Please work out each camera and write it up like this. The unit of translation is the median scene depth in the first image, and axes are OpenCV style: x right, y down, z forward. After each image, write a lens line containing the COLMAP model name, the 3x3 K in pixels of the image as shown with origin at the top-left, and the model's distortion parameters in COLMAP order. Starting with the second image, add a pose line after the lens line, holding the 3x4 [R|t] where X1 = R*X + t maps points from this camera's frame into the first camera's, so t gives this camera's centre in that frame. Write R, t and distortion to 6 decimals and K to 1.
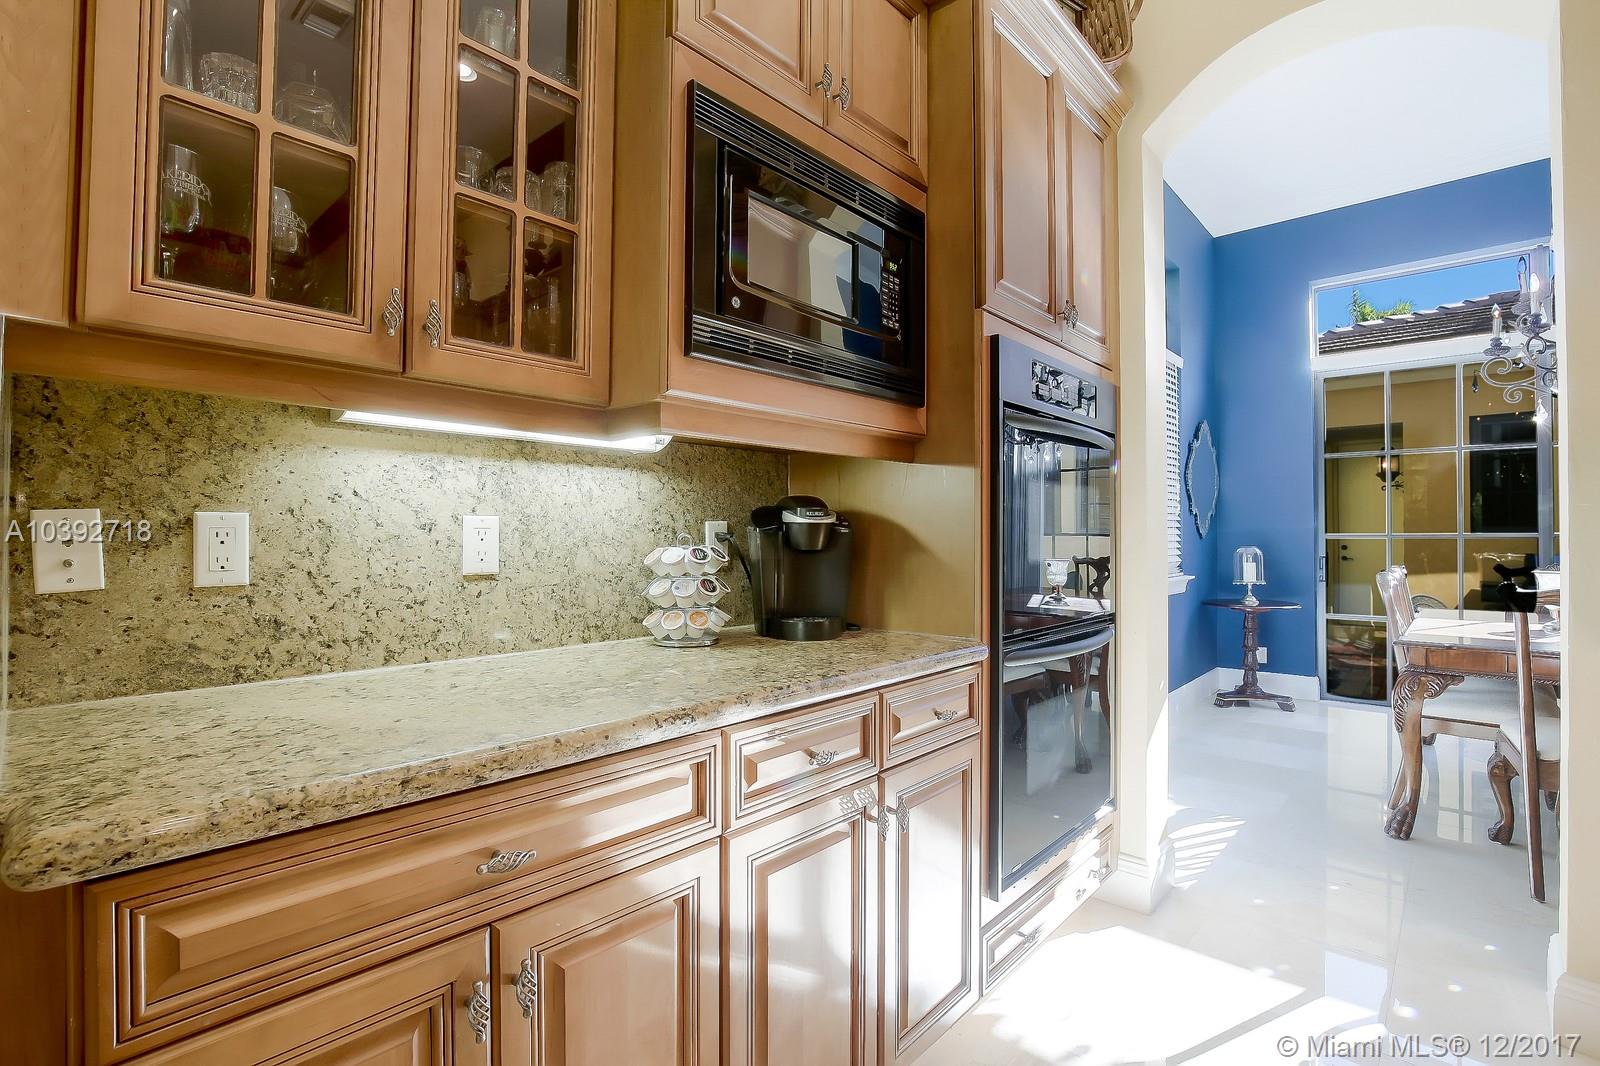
lens RADIAL K [[735.3, 0, 808.2], [0, 735.3, 529.8], [0, 0, 1]] dist [-0.031384, 0.004158]
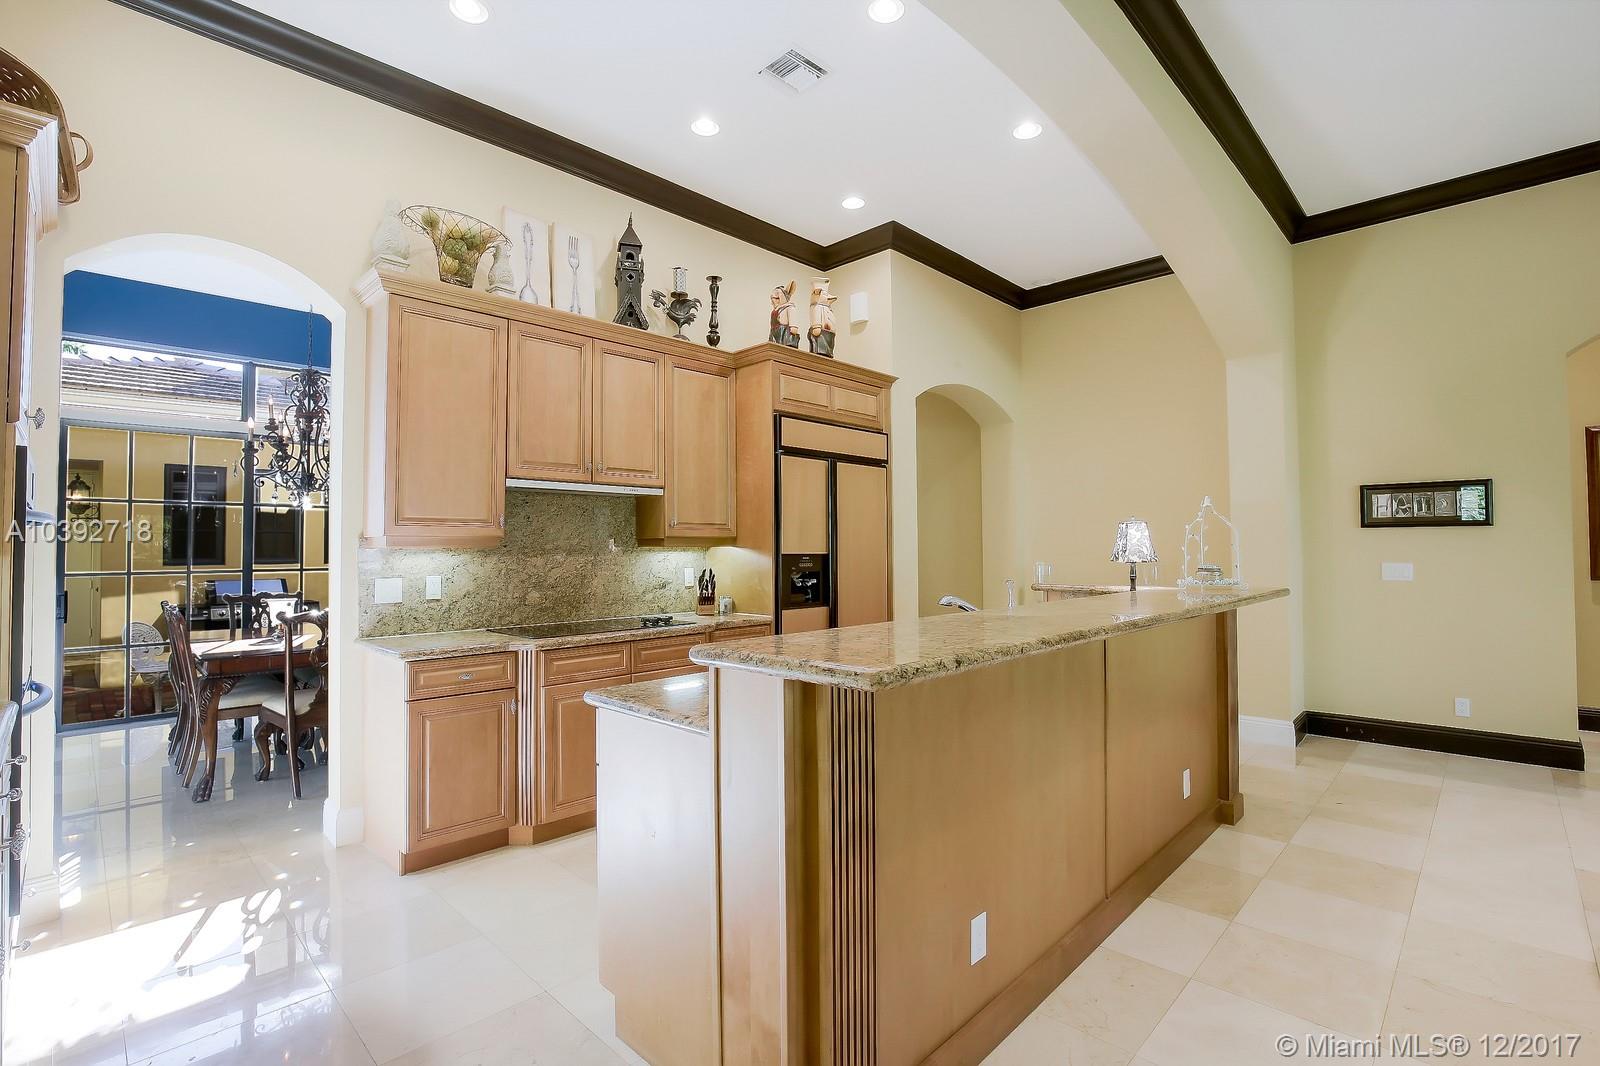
lens RADIAL K [[735.3, 0, 803.5], [0, 735.3, 528.9], [0, 0, 1]] dist [-0.031384, 0.004158]
pose [[0.034713, 0.027563, 0.999017, -0.939906], [-0.001033, 0.999620, -0.027544, -0.101597], [-0.999397, -0.000076, 0.034728, -0.359513]]
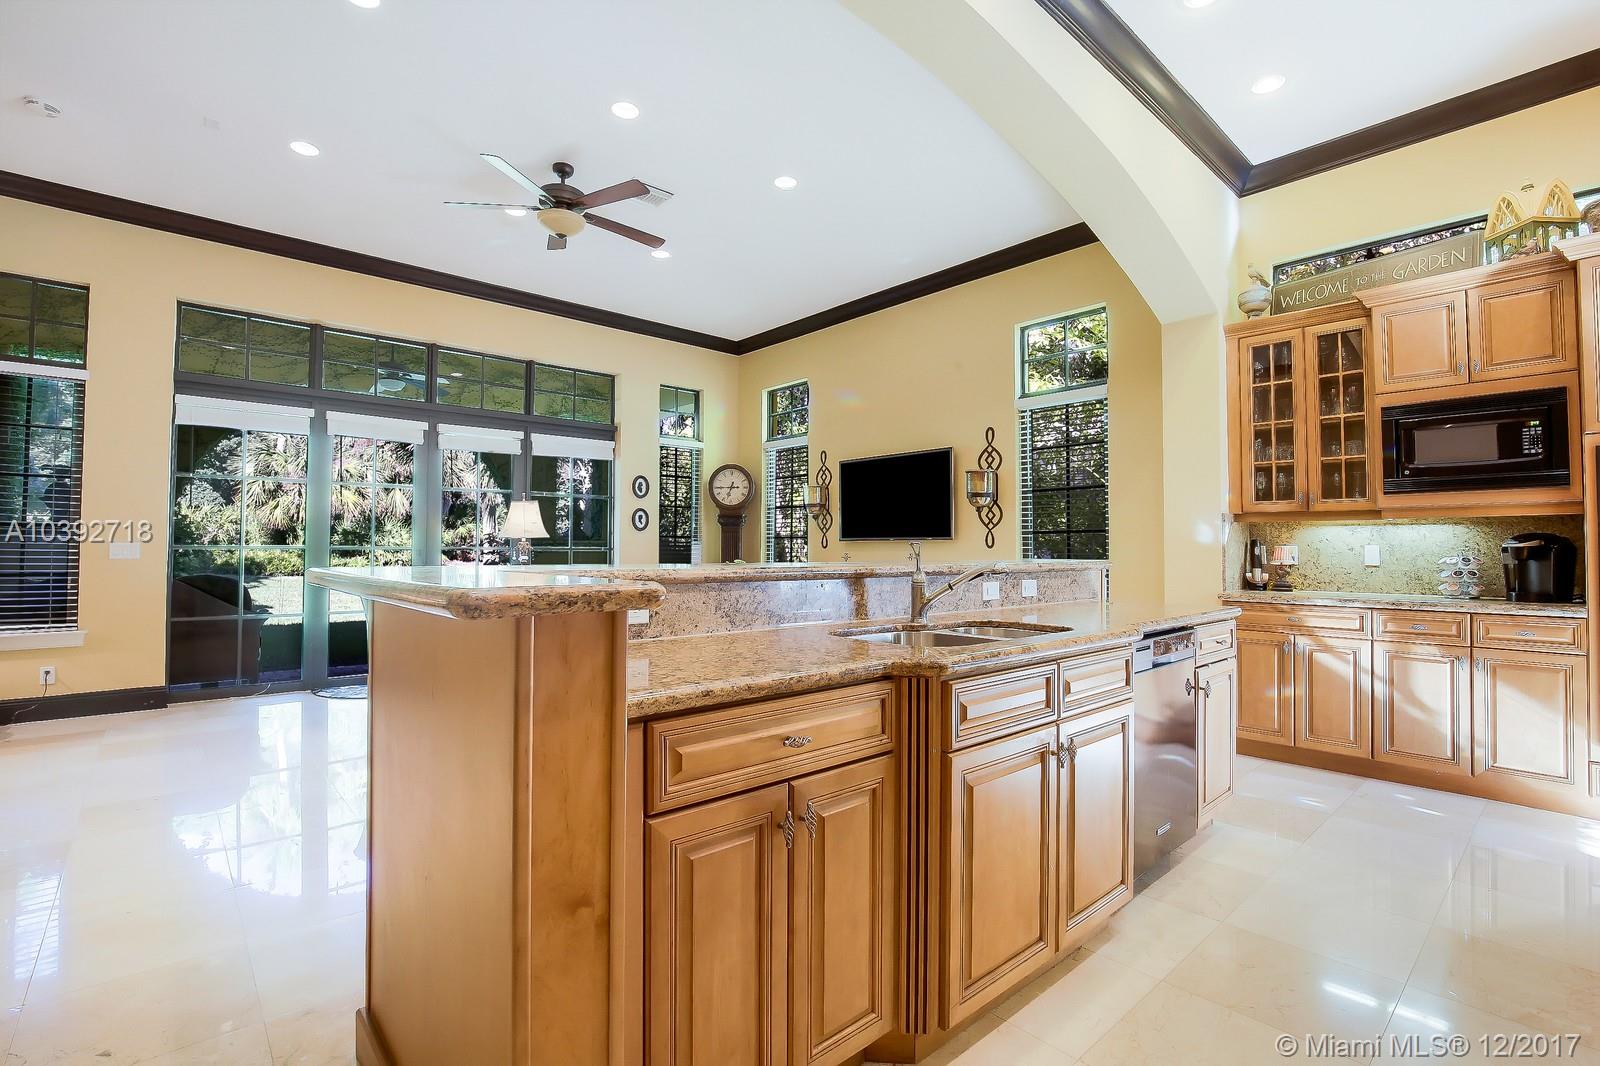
lens RADIAL K [[735.3, 0, 802.5], [0, 735.3, 526.3], [0, 0, 1]] dist [-0.031384, 0.004158]
pose [[-0.100390, -0.032937, -0.994403, 2.417470], [0.003031, 0.999437, -0.033410, -0.006051], [0.994944, -0.006368, -0.100234, -0.896363]]
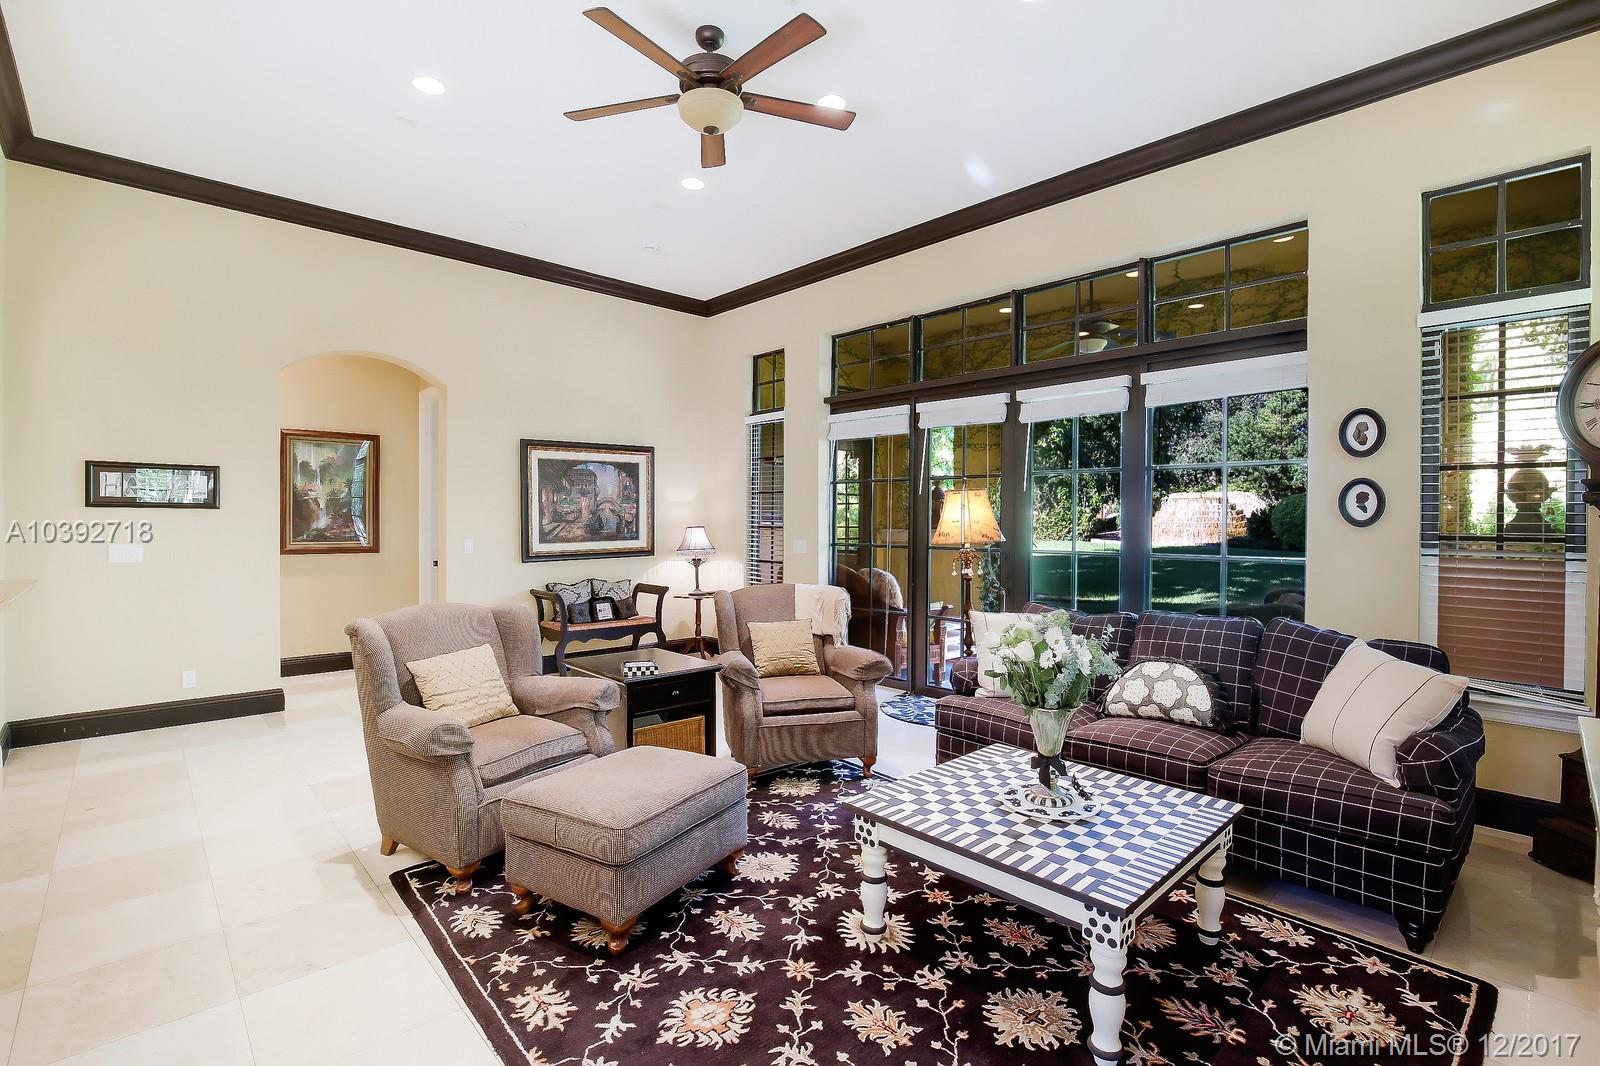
lens RADIAL K [[735.3, 0, 804.0], [0, 735.3, 530.9], [0, 0, 1]] dist [-0.031384, 0.004158]
pose [[-0.997199, -0.006862, 0.074474, -0.800450], [-0.006344, 0.999954, 0.007185, -0.134921], [-0.074520, 0.006692, -0.997197, -0.070422]]
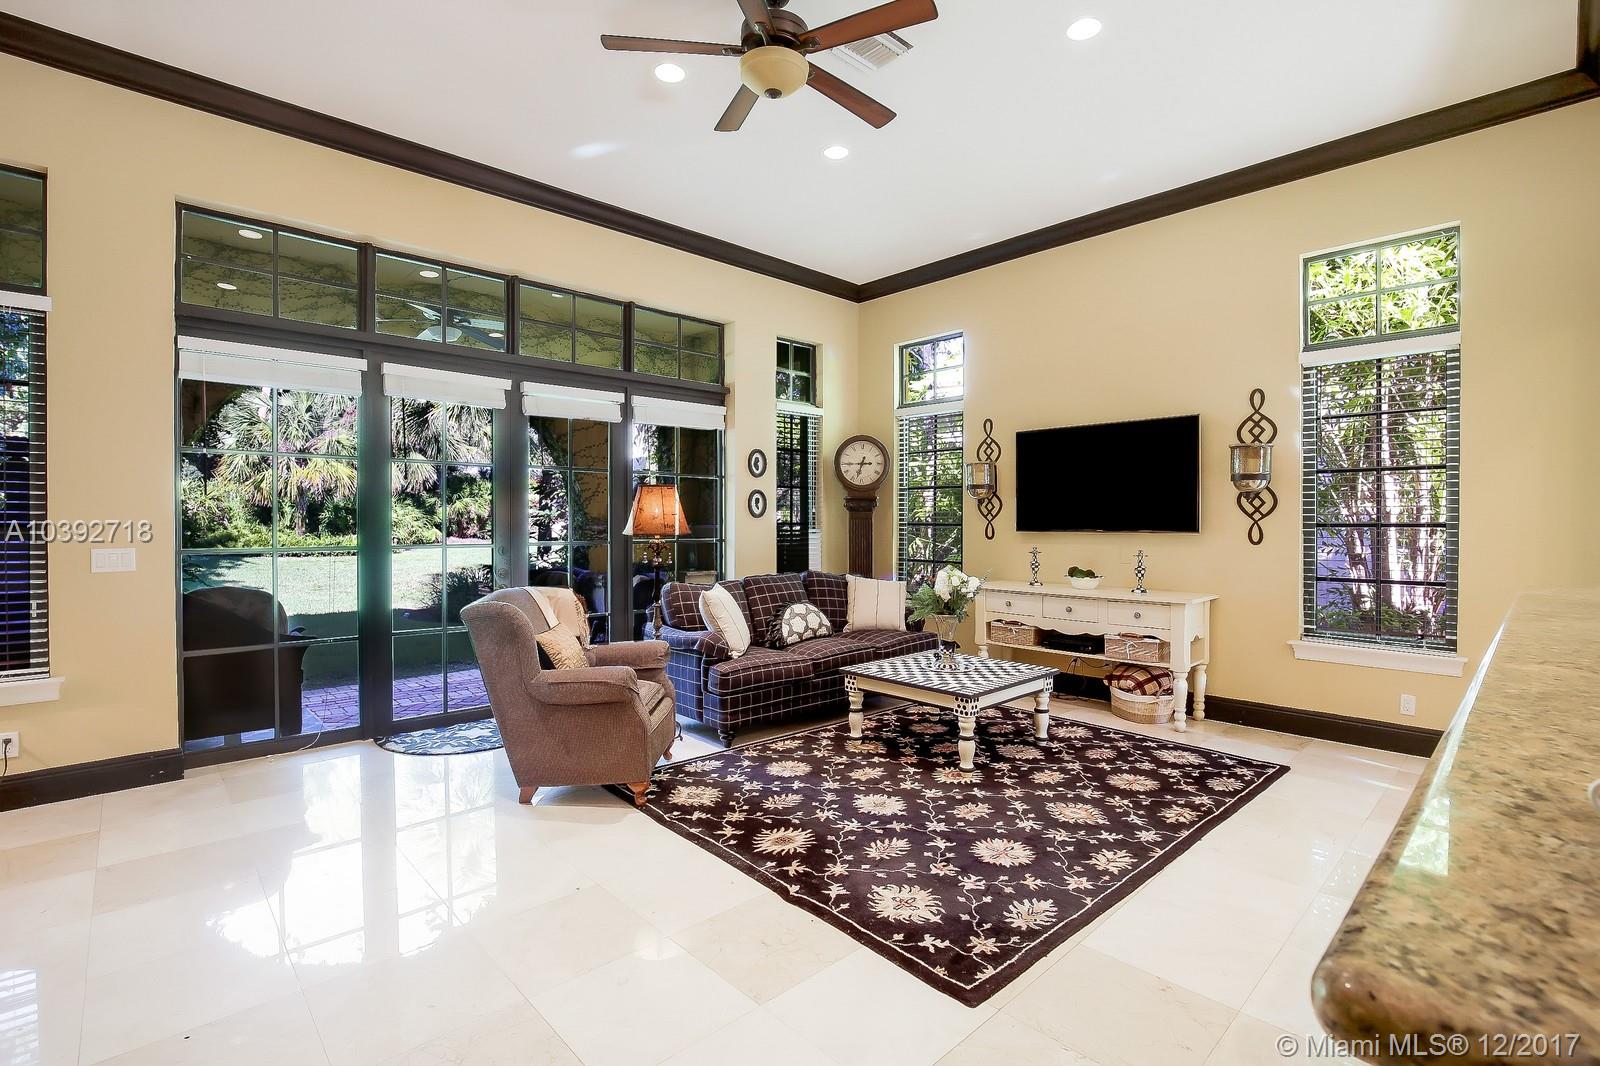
lens RADIAL K [[735.3, 0, 803.8], [0, 735.3, 527.3], [0, 0, 1]] dist [-0.031384, 0.004158]
pose [[-0.073534, 0.008179, -0.997259, 1.591078], [0.005373, 0.999955, 0.007804, -0.121417], [0.997278, -0.004785, -0.073575, -1.932364]]
